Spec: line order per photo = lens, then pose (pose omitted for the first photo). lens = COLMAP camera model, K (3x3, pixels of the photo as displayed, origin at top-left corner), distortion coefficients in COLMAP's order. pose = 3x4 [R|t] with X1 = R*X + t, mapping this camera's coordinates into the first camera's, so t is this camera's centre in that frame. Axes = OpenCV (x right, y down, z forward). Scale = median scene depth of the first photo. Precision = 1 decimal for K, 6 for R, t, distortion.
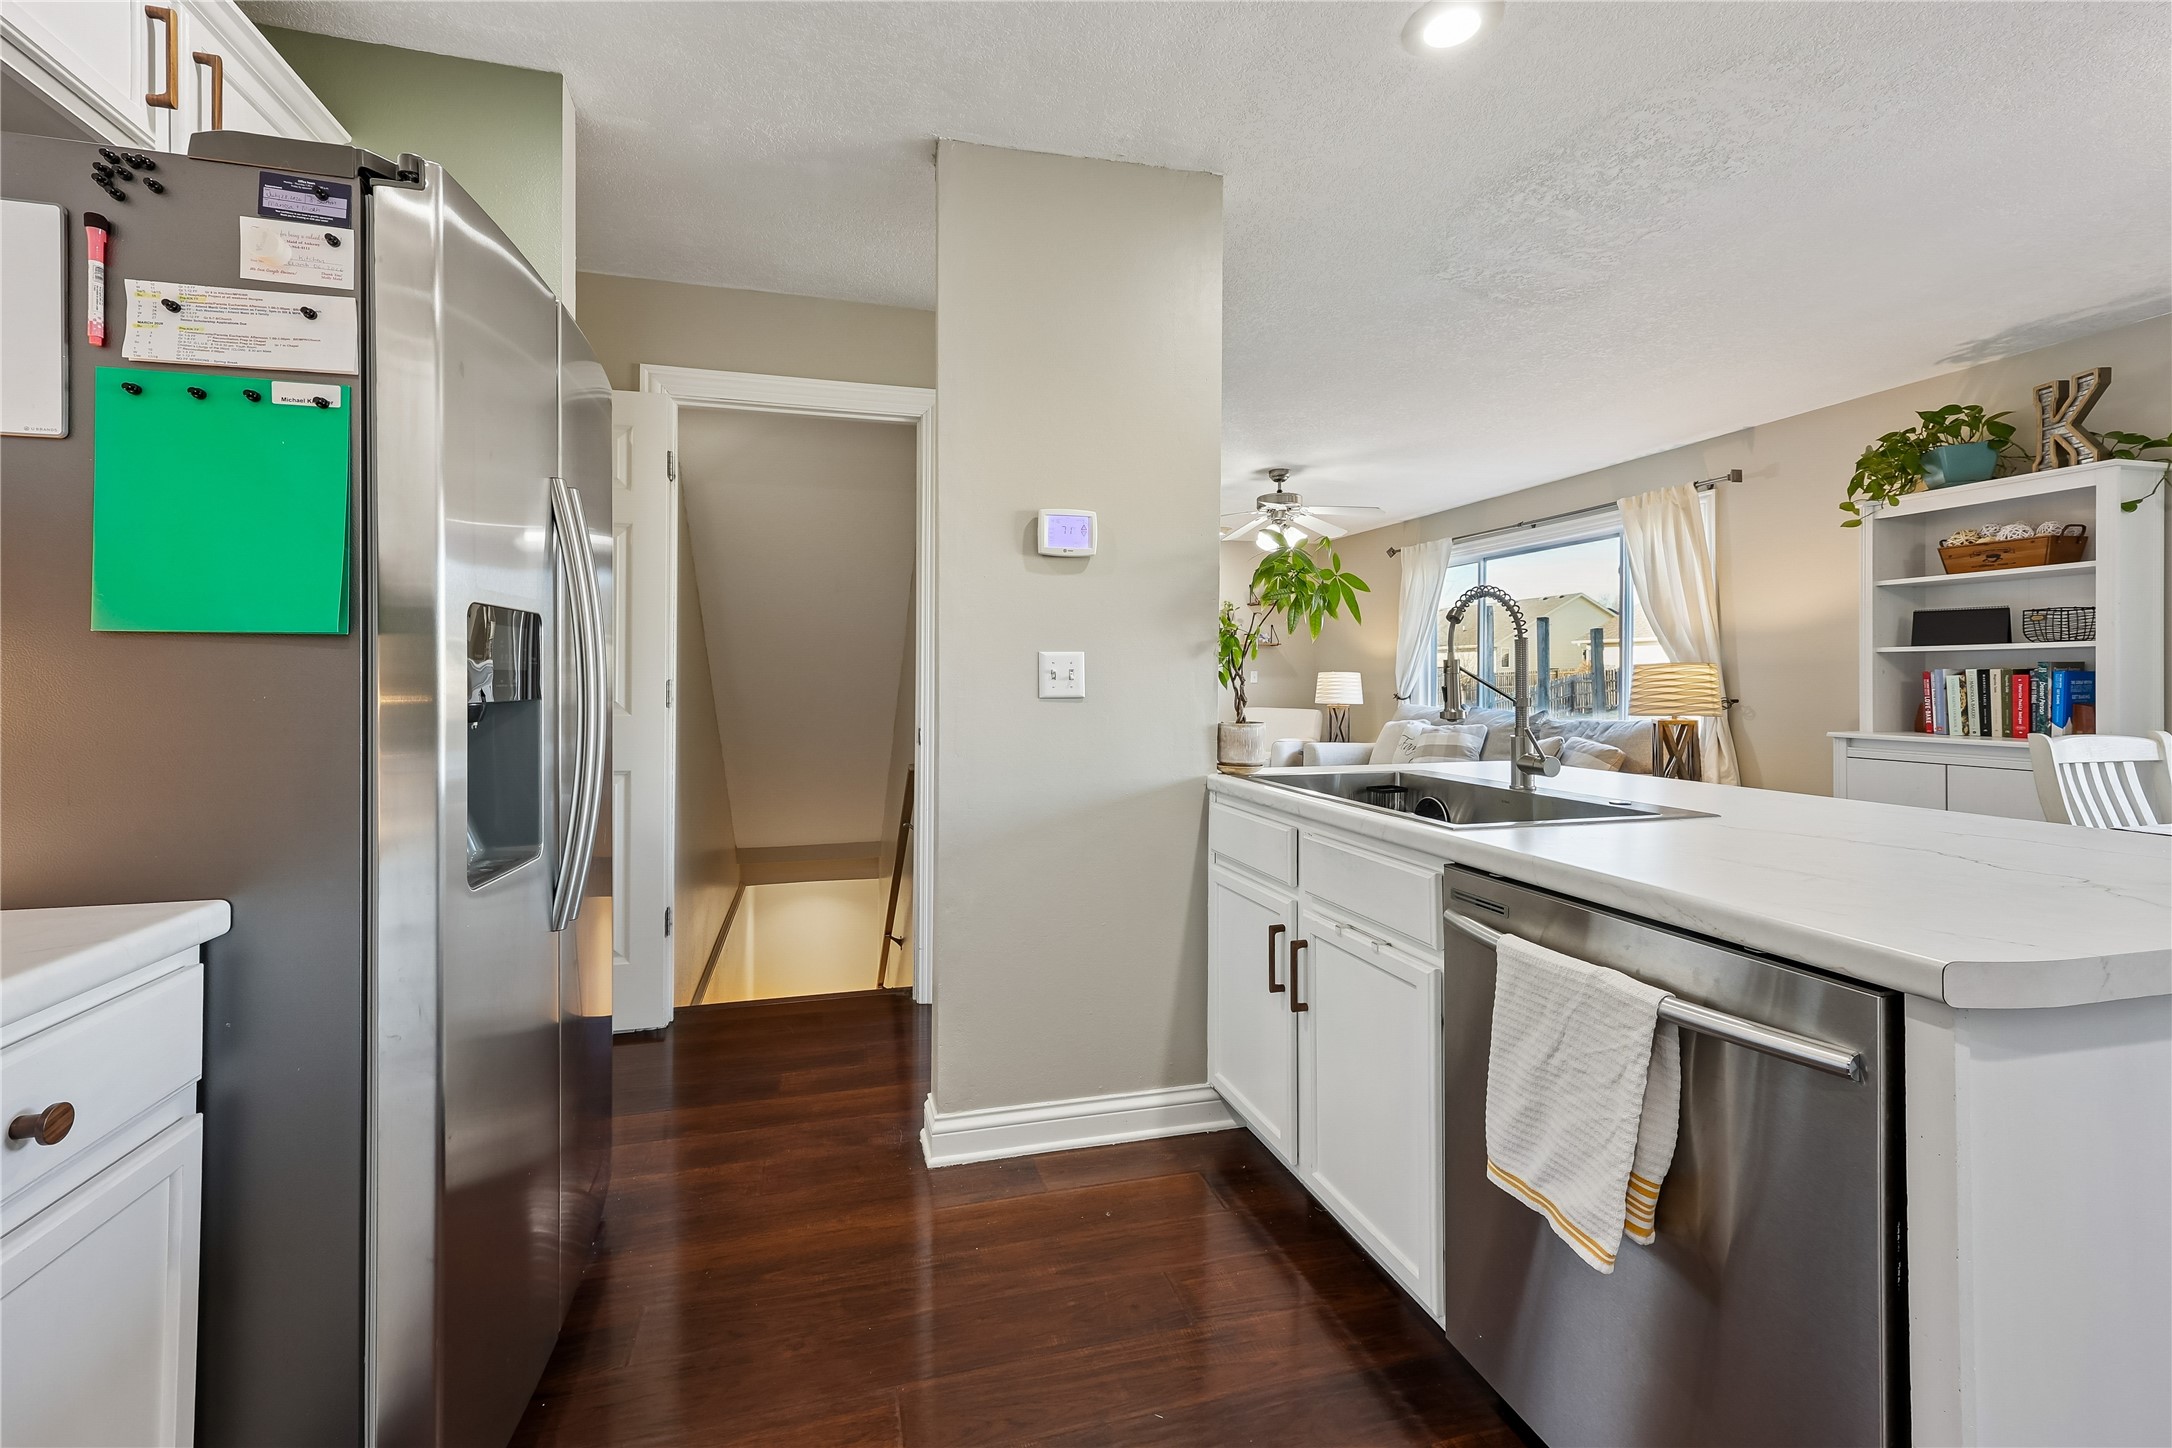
lens RADIAL K [[862.4, 0, 1080.3], [0, 862.4, 704.2], [0, 0, 1]] dist [0.000381, 0.000124]
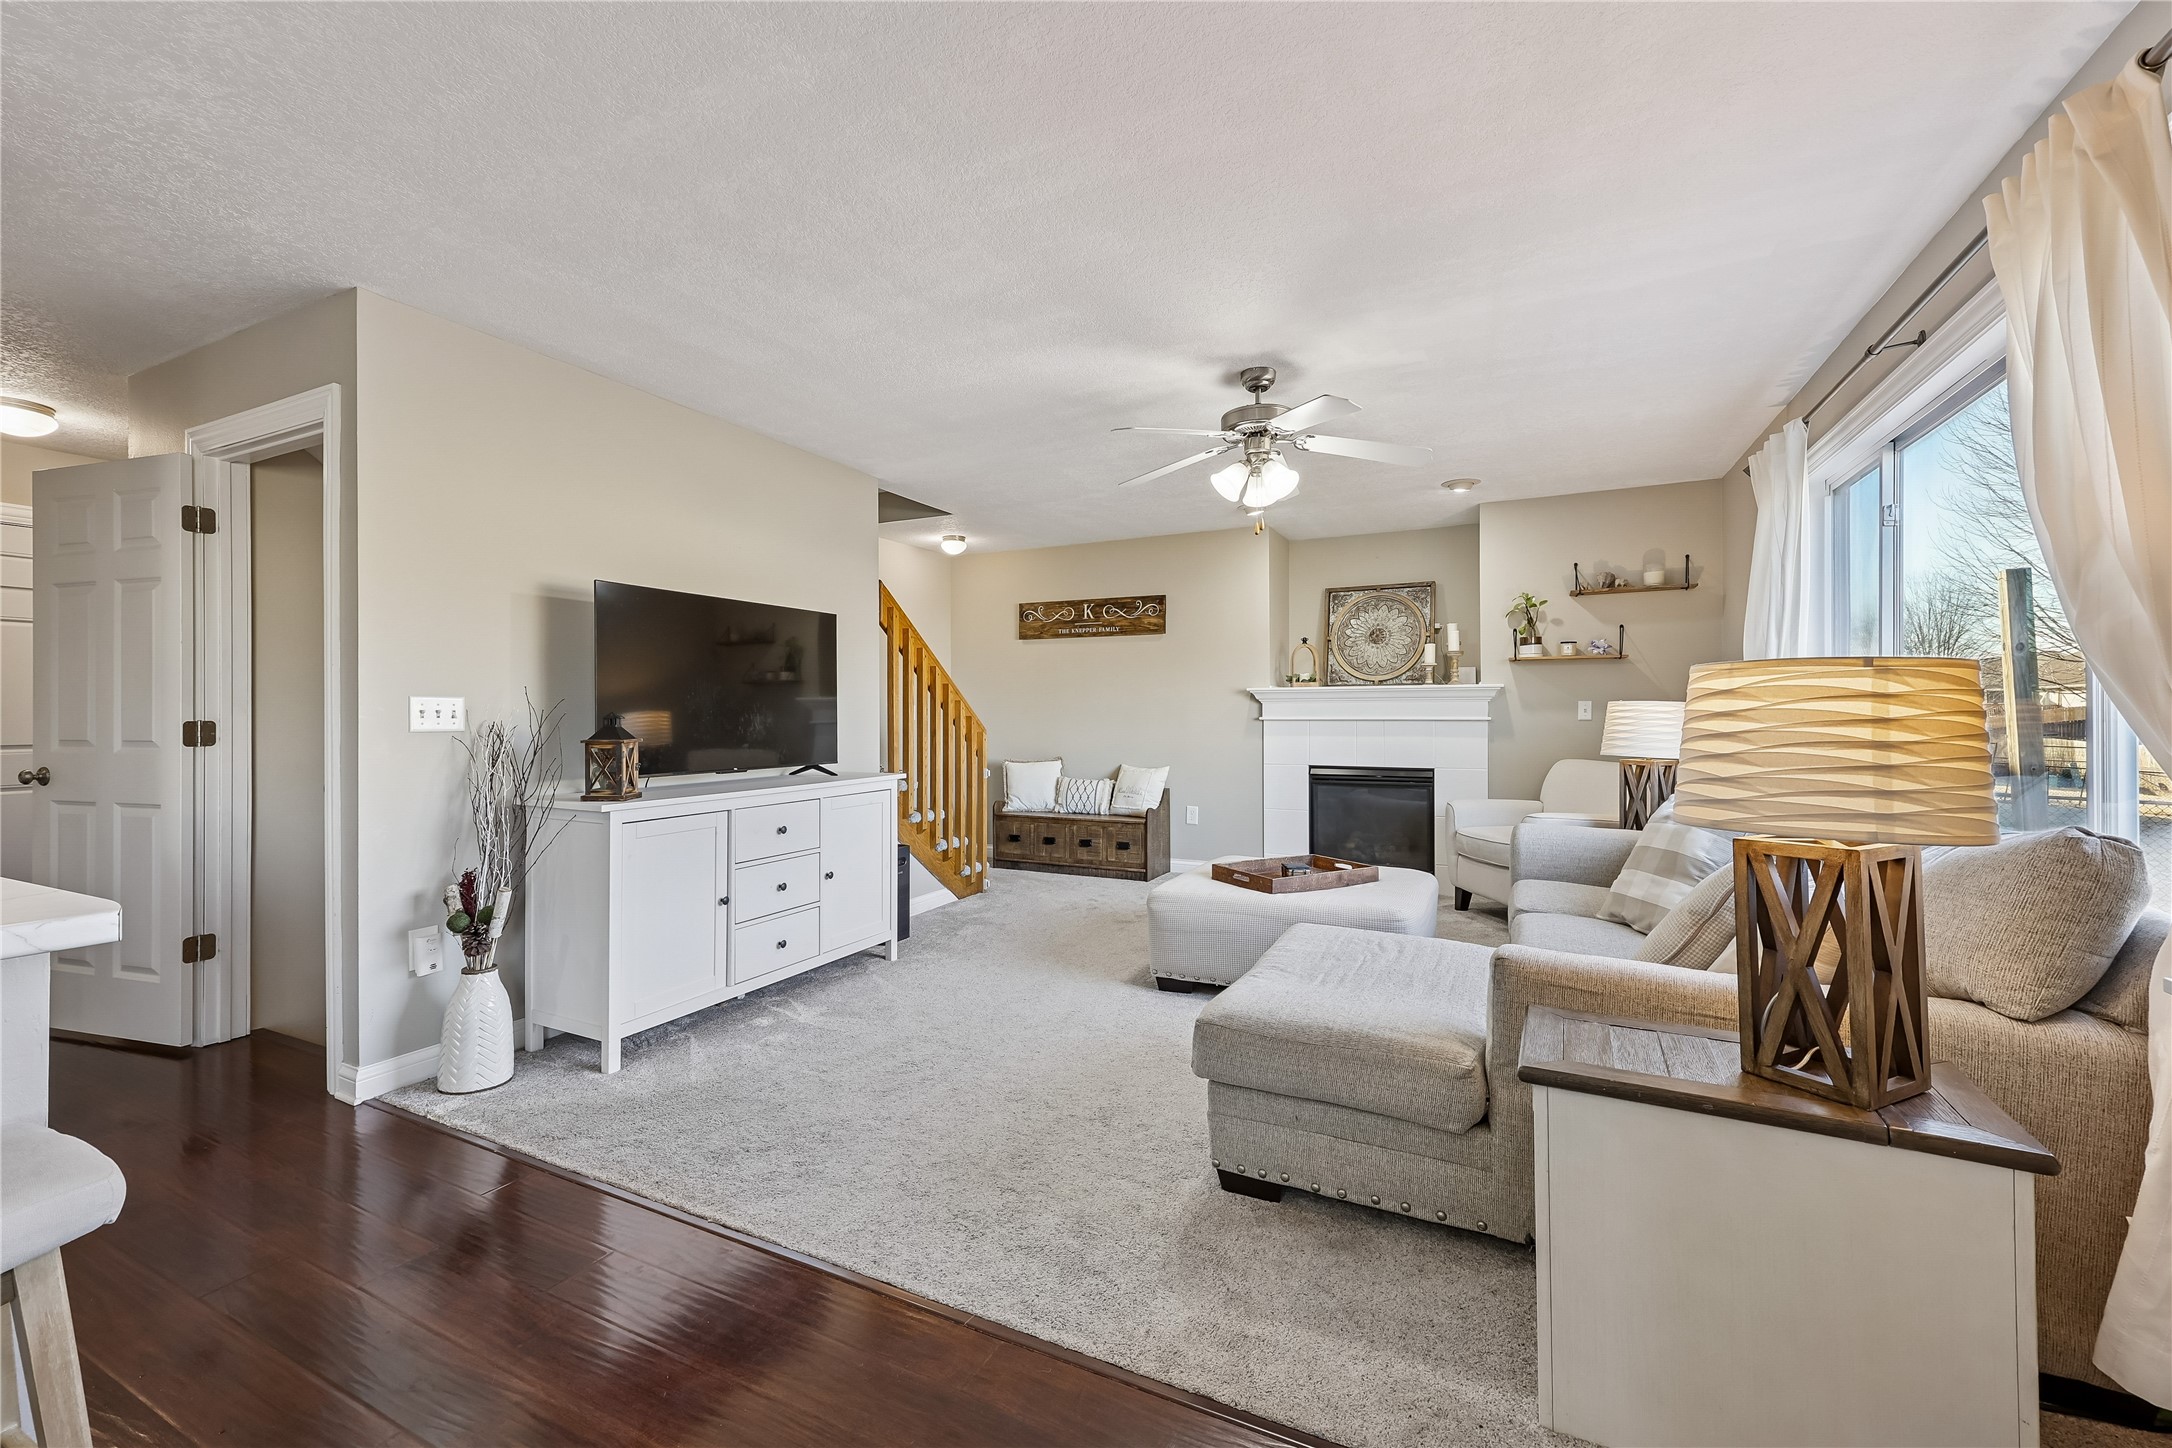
lens RADIAL K [[887.3, 0, 1086.2], [0, 887.3, 712.9], [0, 0, 1]] dist [-0.000501, -0.000045]
pose [[0.753260, -0.006848, -0.657687, 0.934747], [-0.012140, 0.999631, -0.024311, -0.023394], [0.657611, 0.026297, 0.752899, 0.773751]]
